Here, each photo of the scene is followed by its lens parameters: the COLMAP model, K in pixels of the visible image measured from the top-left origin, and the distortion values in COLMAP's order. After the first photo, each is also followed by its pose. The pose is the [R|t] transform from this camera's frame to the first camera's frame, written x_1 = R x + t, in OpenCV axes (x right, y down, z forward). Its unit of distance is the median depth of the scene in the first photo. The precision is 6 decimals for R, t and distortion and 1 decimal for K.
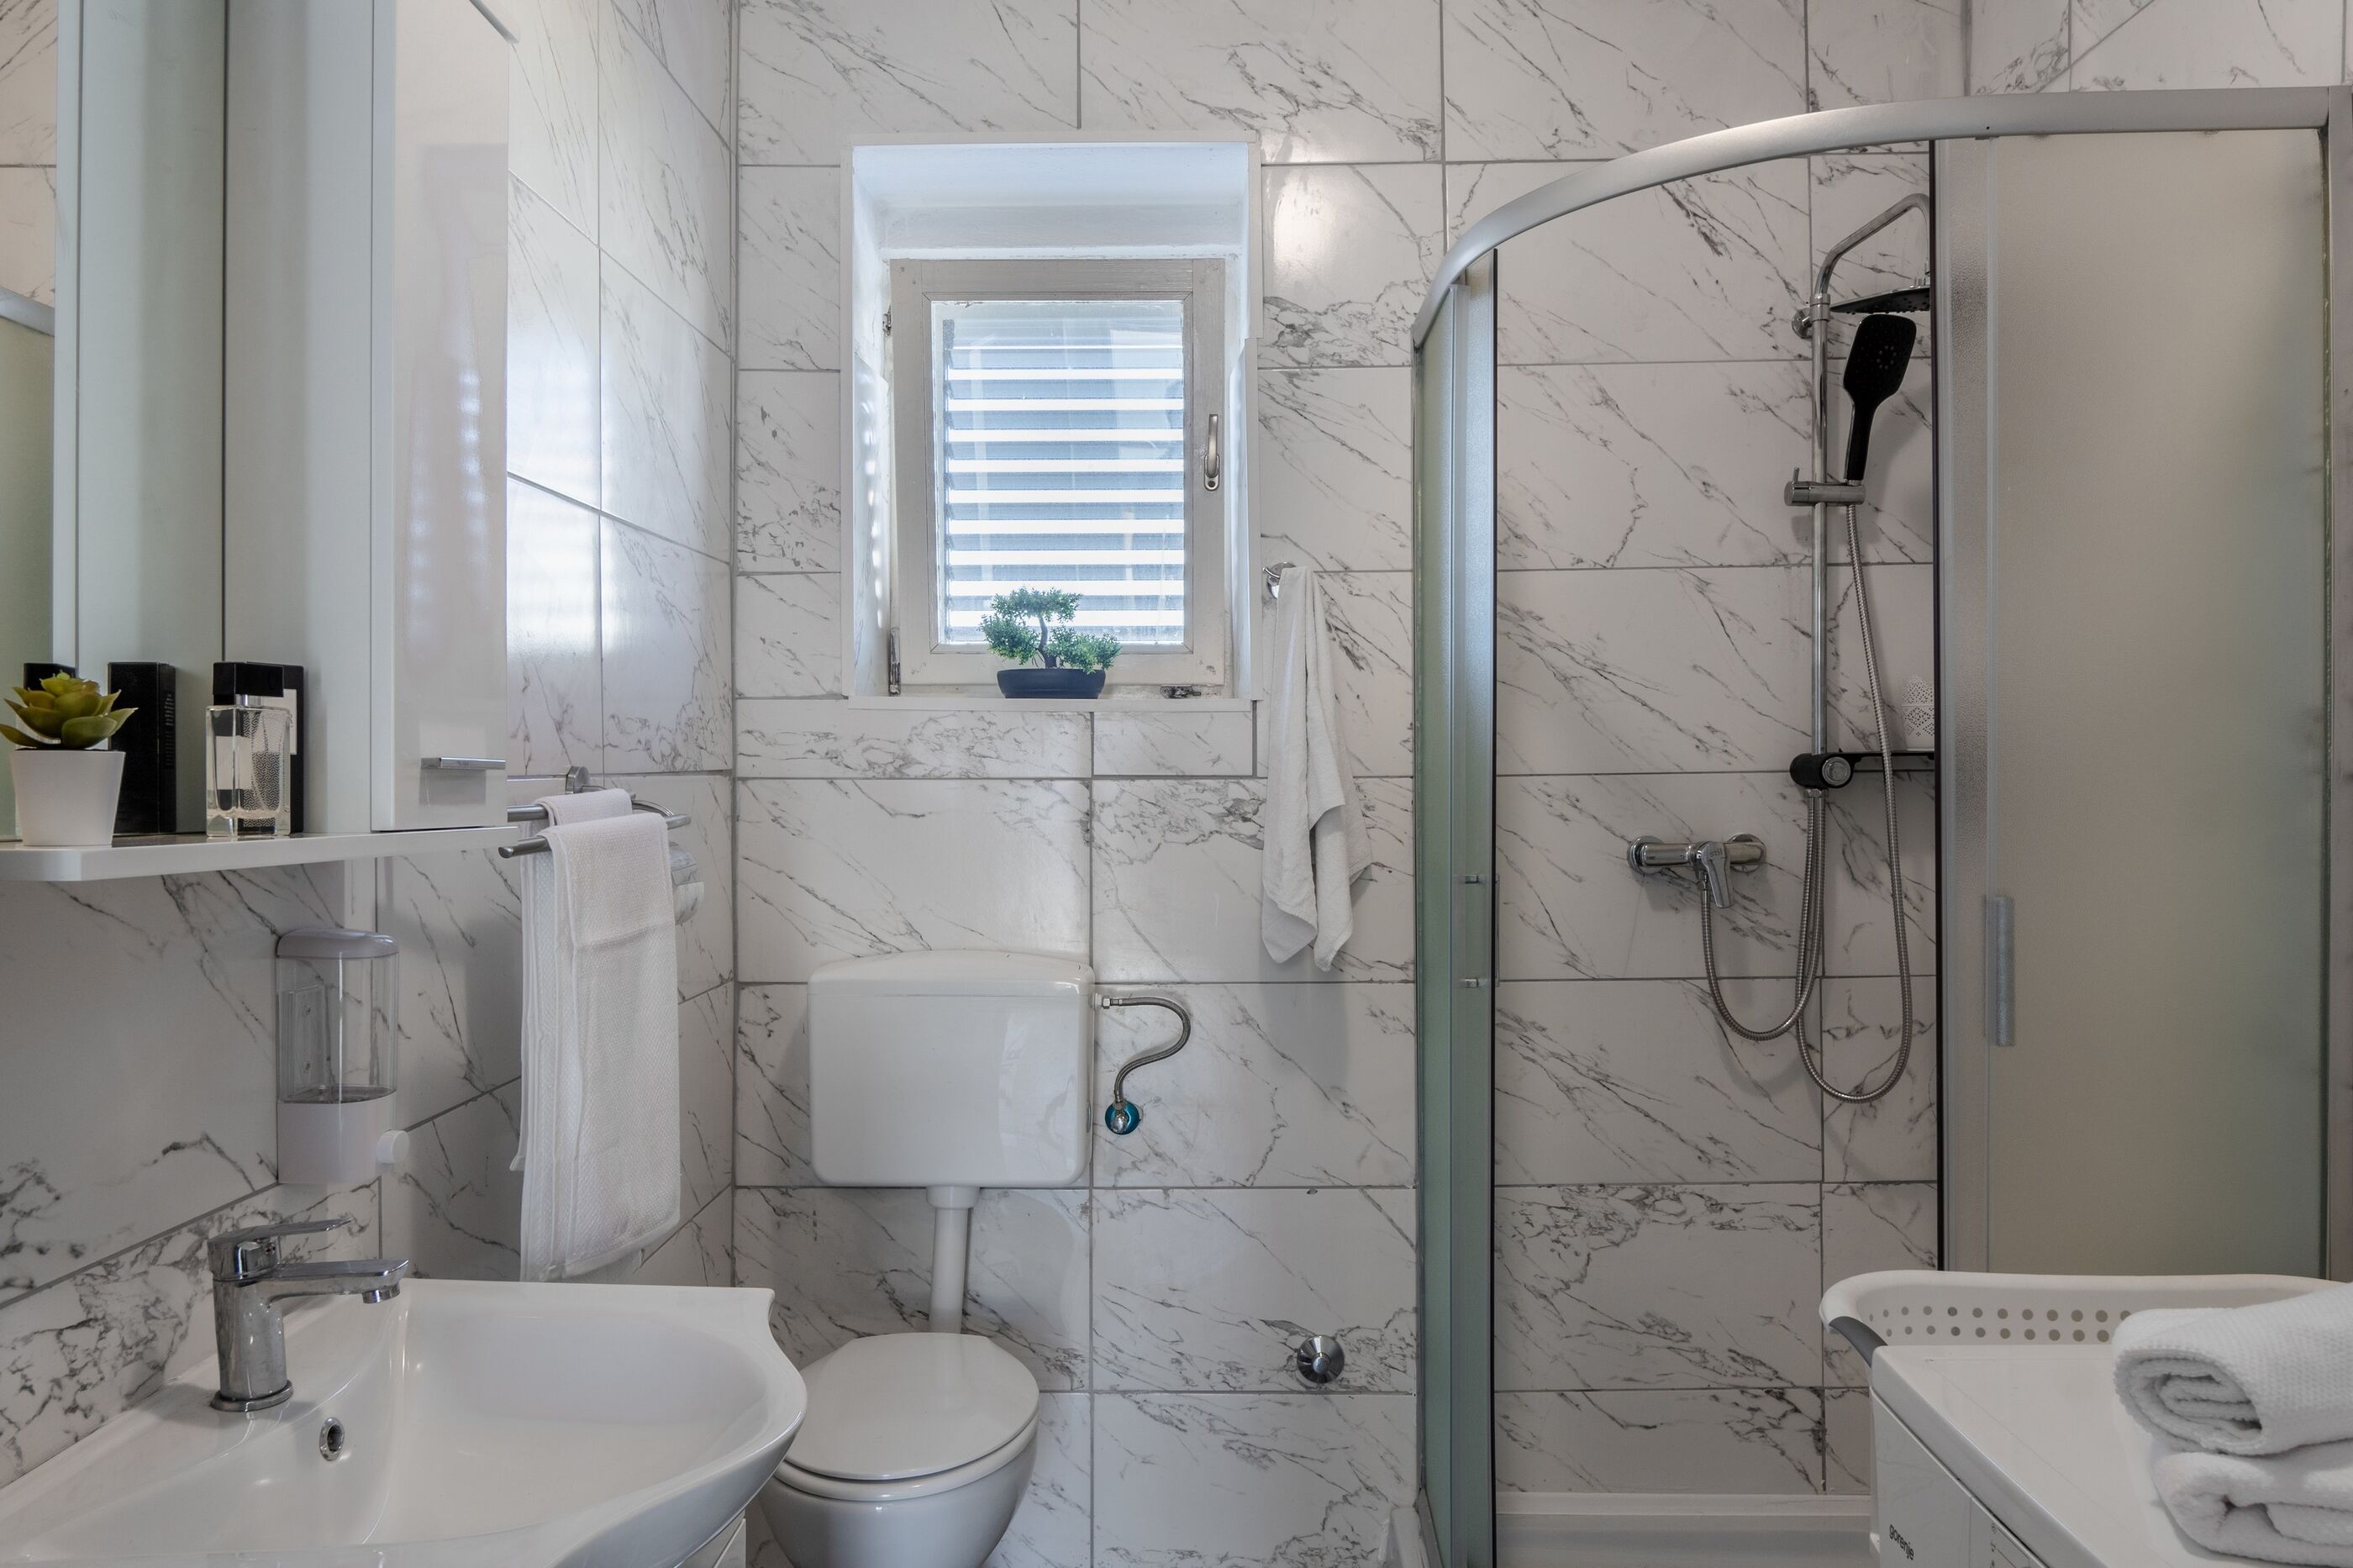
lens RADIAL K [[1646.6, 0, 1198.9], [0, 1646.6, 785.6], [0, 0, 1]] dist [0.000556, -0.007242]
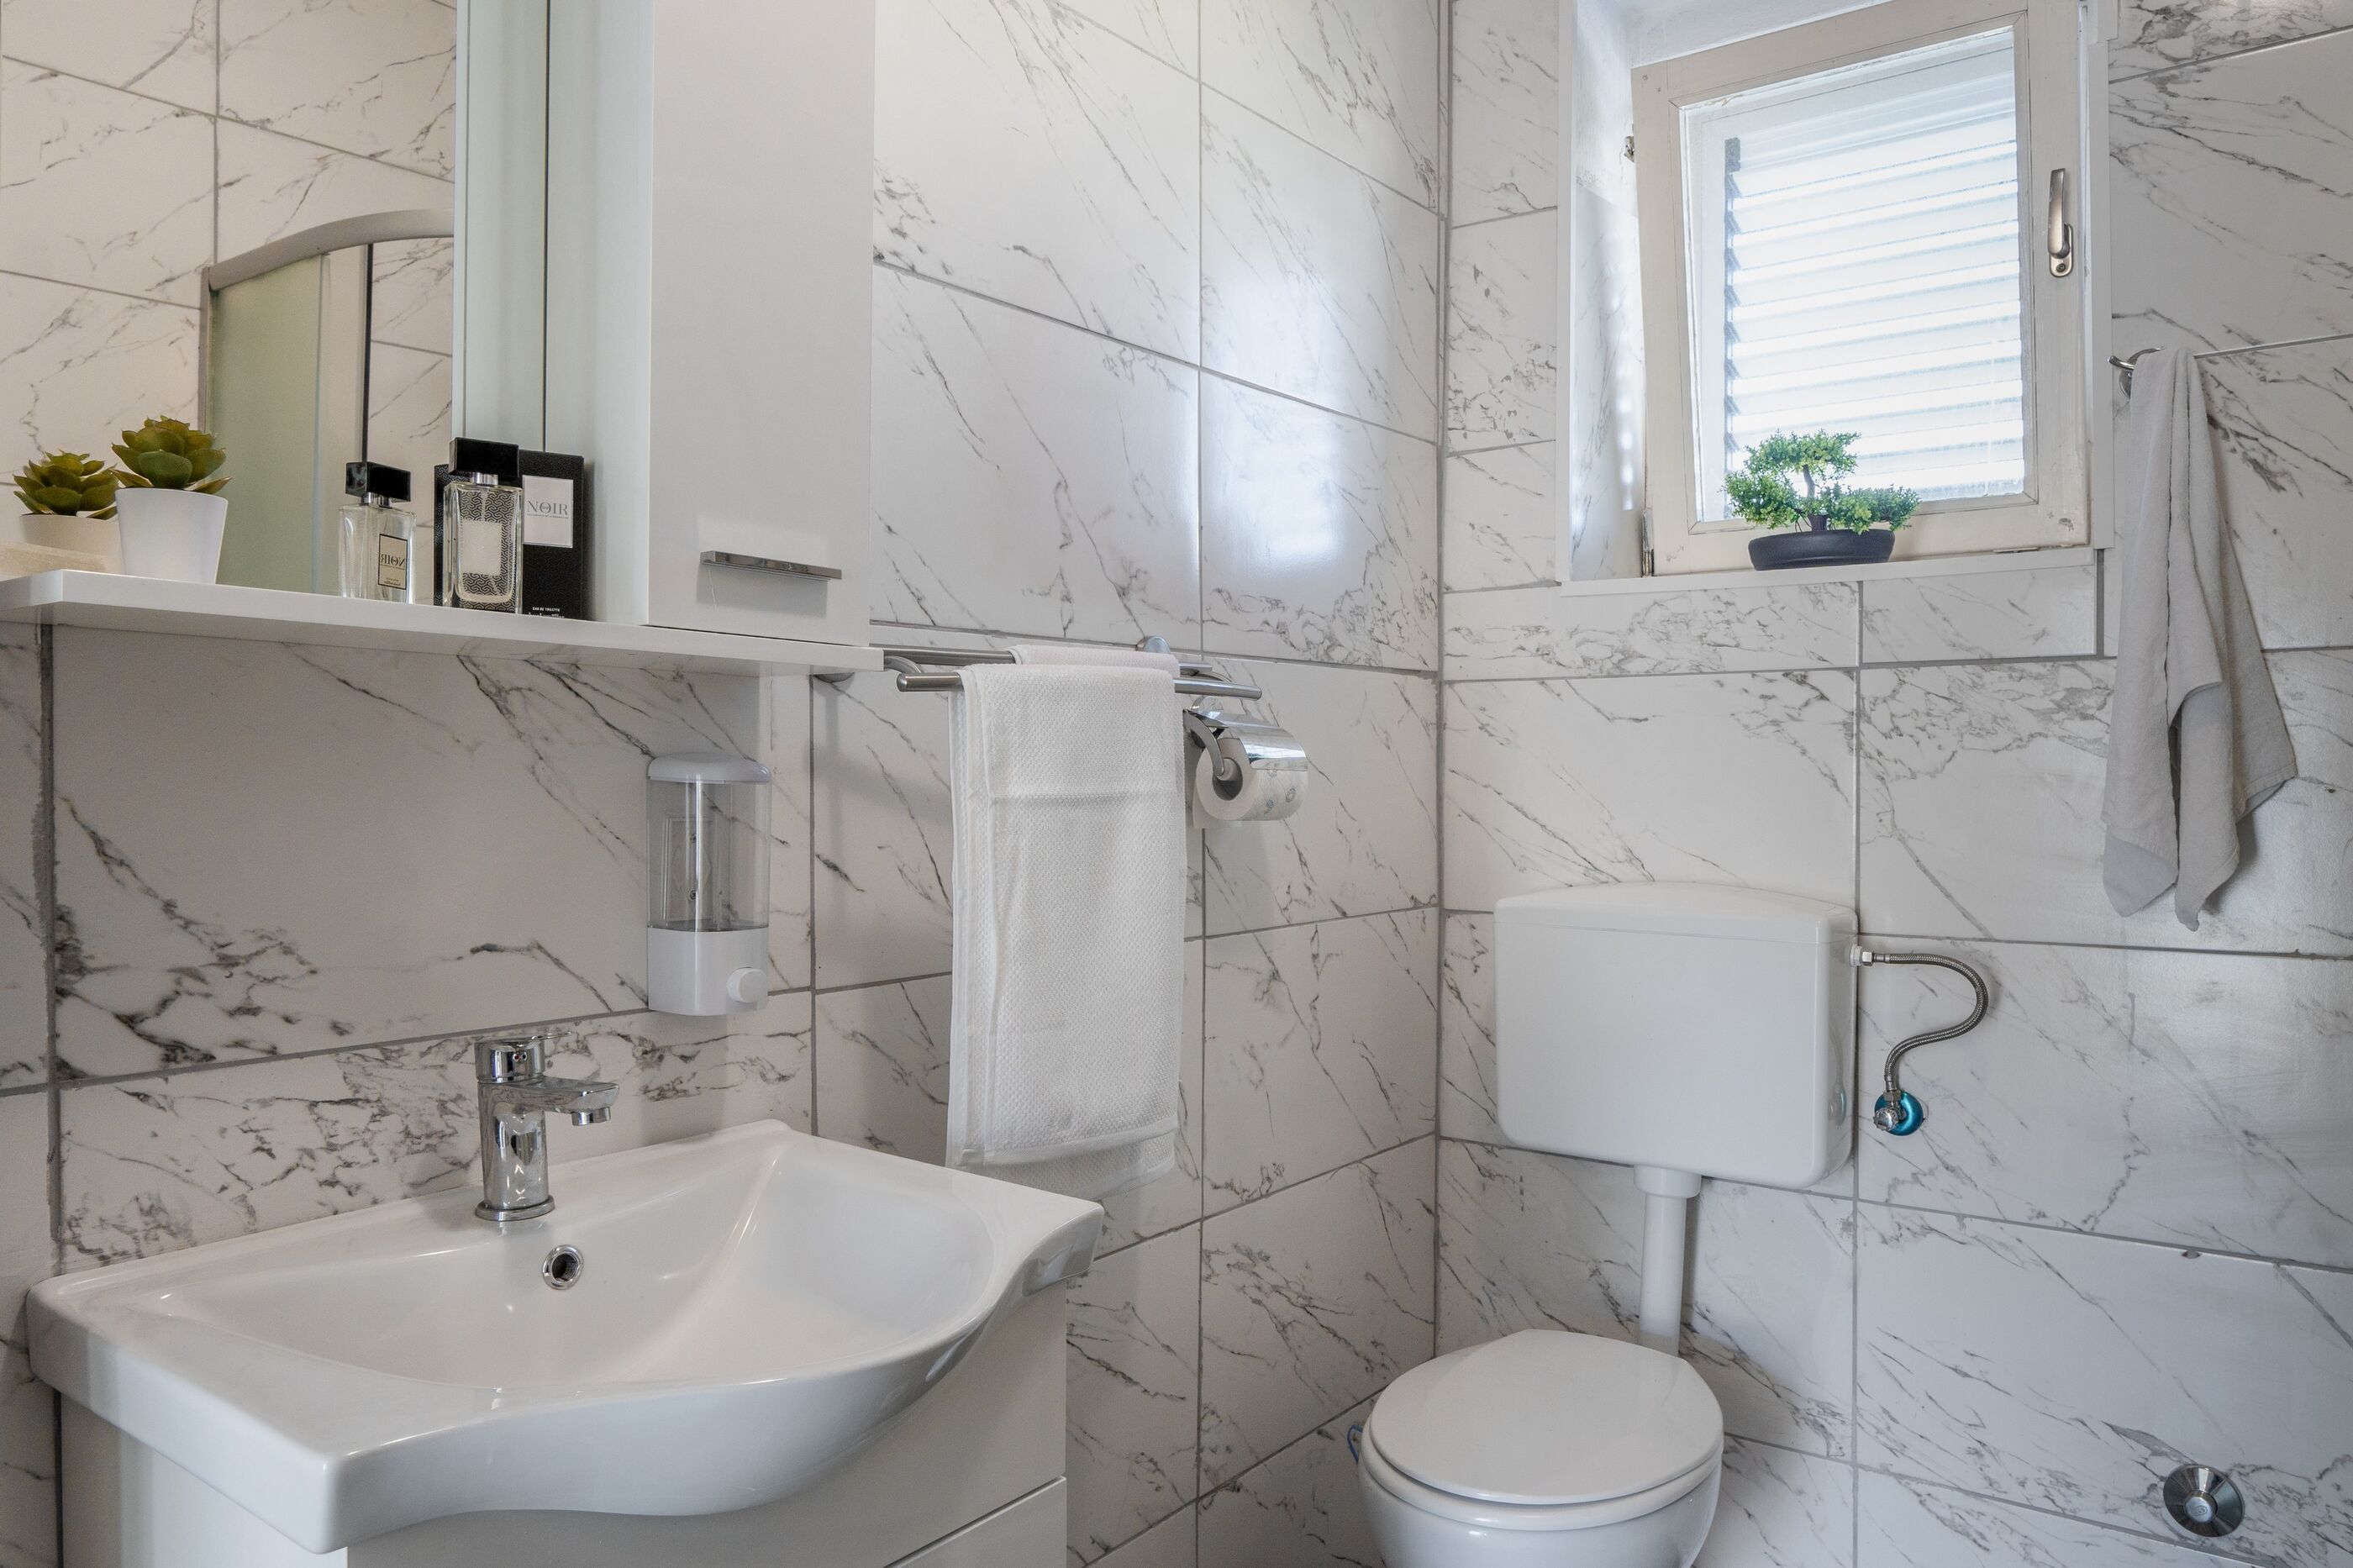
lens RADIAL K [[1646.6, 0, 1151.5], [0, 1646.6, 772.6], [0, 0, 1]] dist [0.000556, -0.007242]
pose [[0.805248, 0.003220, -0.592929, 0.125761], [-0.005552, 0.999982, -0.002110, 0.048664], [0.592912, 0.004991, 0.805252, 0.186464]]
